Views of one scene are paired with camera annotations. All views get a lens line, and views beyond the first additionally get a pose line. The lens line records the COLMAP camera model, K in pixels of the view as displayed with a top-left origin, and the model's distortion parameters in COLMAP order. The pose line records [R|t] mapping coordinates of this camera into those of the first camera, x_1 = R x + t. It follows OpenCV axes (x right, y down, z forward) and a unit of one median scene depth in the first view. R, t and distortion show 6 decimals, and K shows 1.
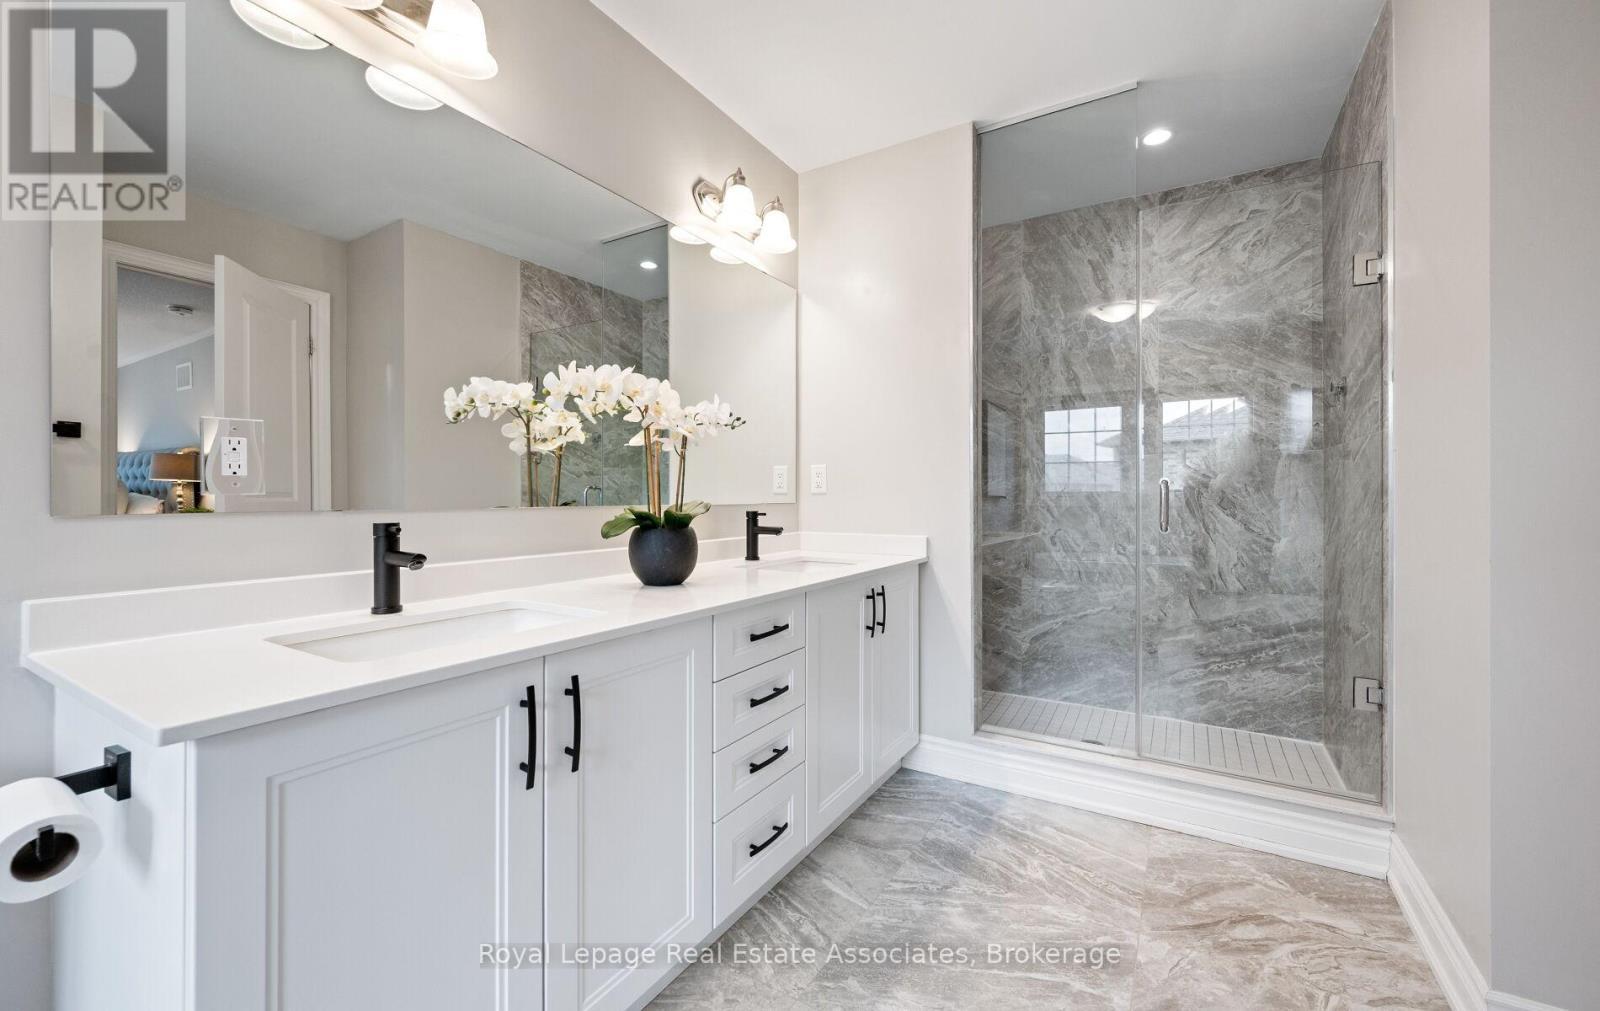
lens RADIAL K [[638.0, 0, 801.0], [0, 638.0, 503.6], [0, 0, 1]] dist [0.003094, -0.000872]
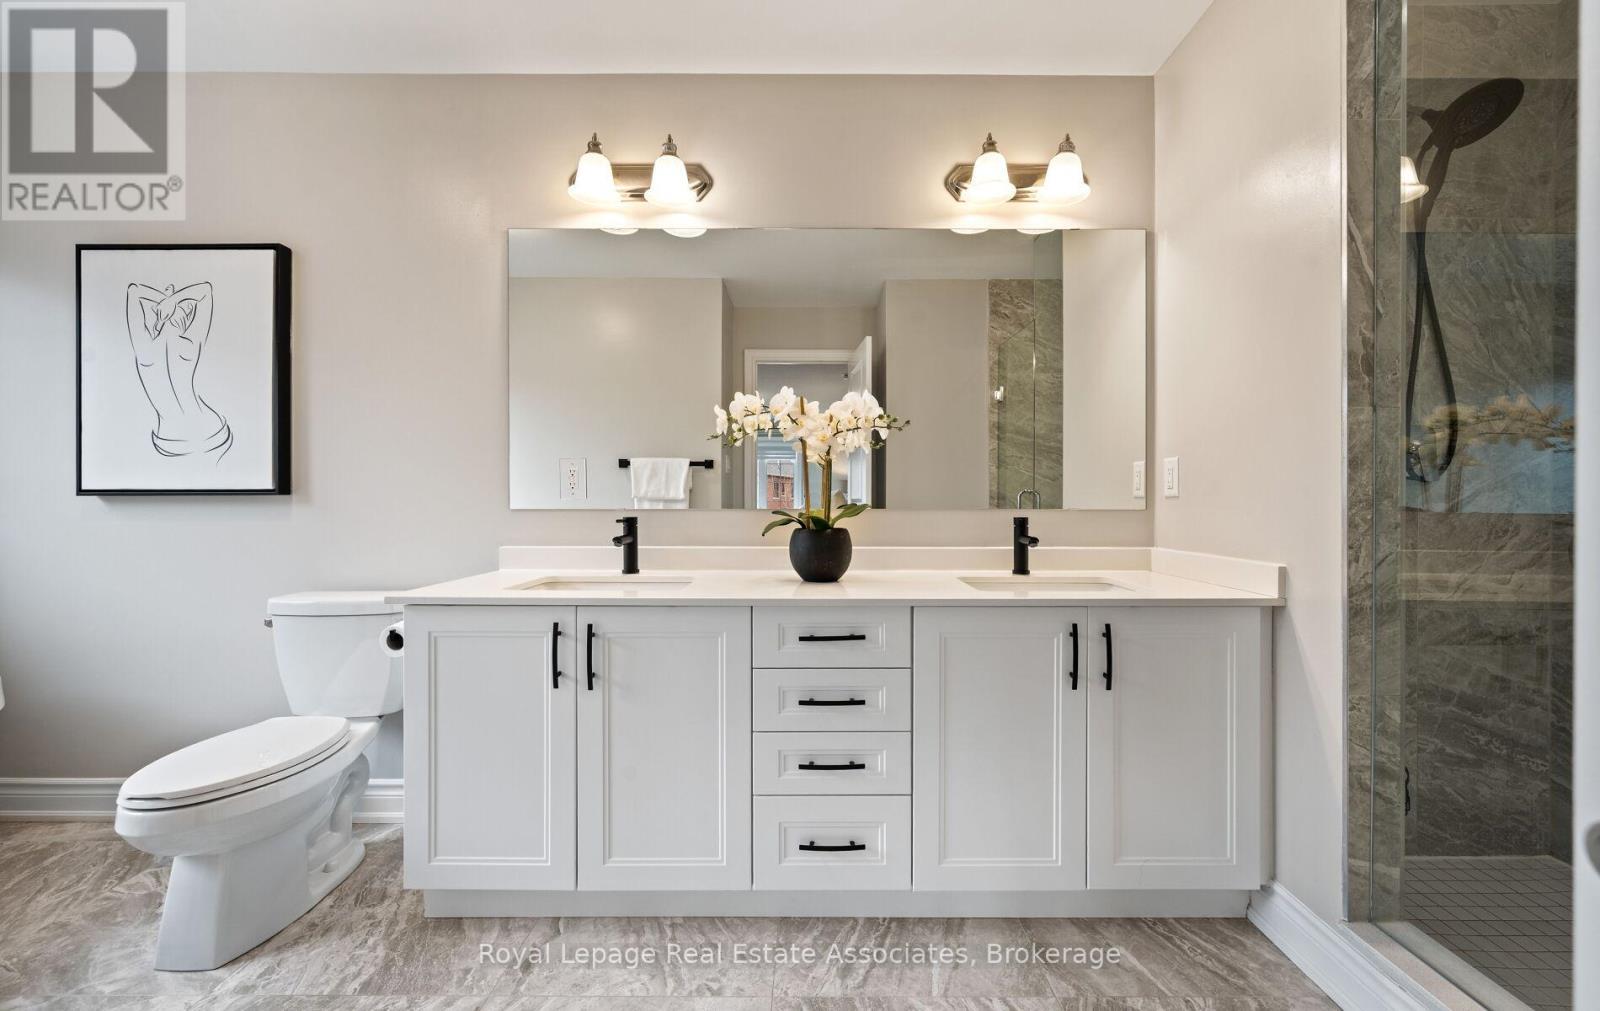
lens RADIAL K [[638.0, 0, 801.6], [0, 638.0, 502.3], [0, 0, 1]] dist [0.003094, -0.000872]
pose [[0.516445, -0.000493, -0.856320, 0.531064], [-0.006942, 0.999965, -0.004762, -0.002768], [0.856292, 0.008403, 0.516423, 0.304405]]
